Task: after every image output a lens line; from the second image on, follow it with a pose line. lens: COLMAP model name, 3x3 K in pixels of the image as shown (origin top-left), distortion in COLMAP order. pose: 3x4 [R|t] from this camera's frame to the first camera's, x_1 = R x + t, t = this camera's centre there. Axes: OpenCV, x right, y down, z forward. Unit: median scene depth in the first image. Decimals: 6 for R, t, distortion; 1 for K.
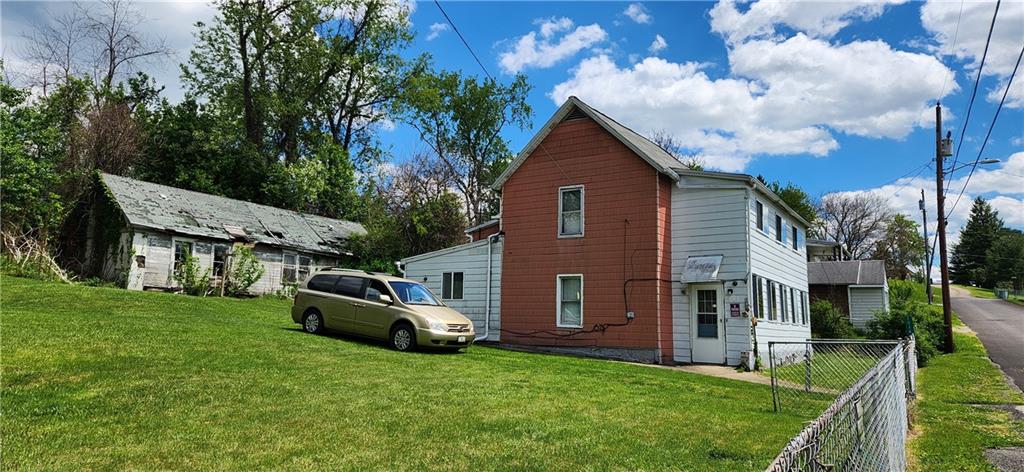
lens RADIAL K [[674.9, 0, 509.2], [0, 674.9, 216.8], [0, 0, 1]] dist [0.070387, -0.053779]
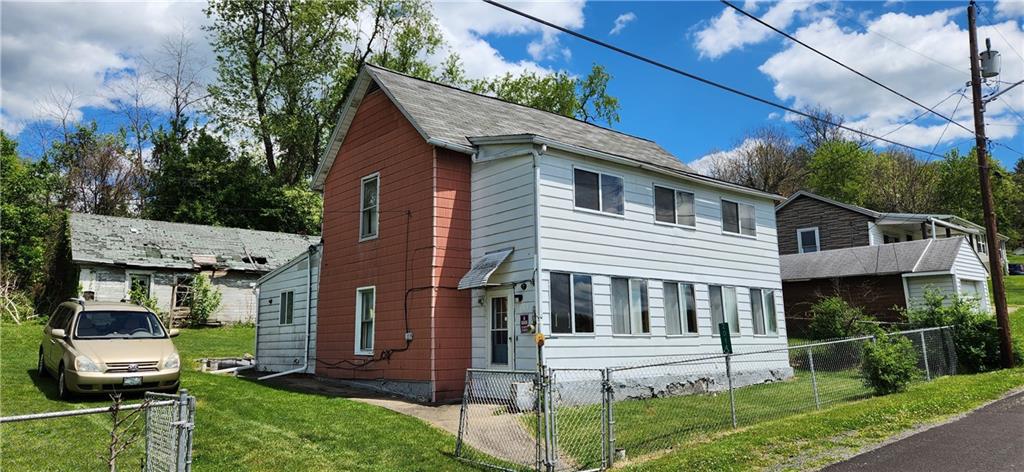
lens RADIAL K [[674.9, 0, 514.6], [0, 674.9, 227.4], [0, 0, 1]] dist [0.070387, -0.053779]
pose [[0.958477, -0.083958, -0.272532, 0.325573], [0.083422, 0.996422, -0.013578, 0.027949], [0.272697, -0.009721, 0.962051, 0.196673]]
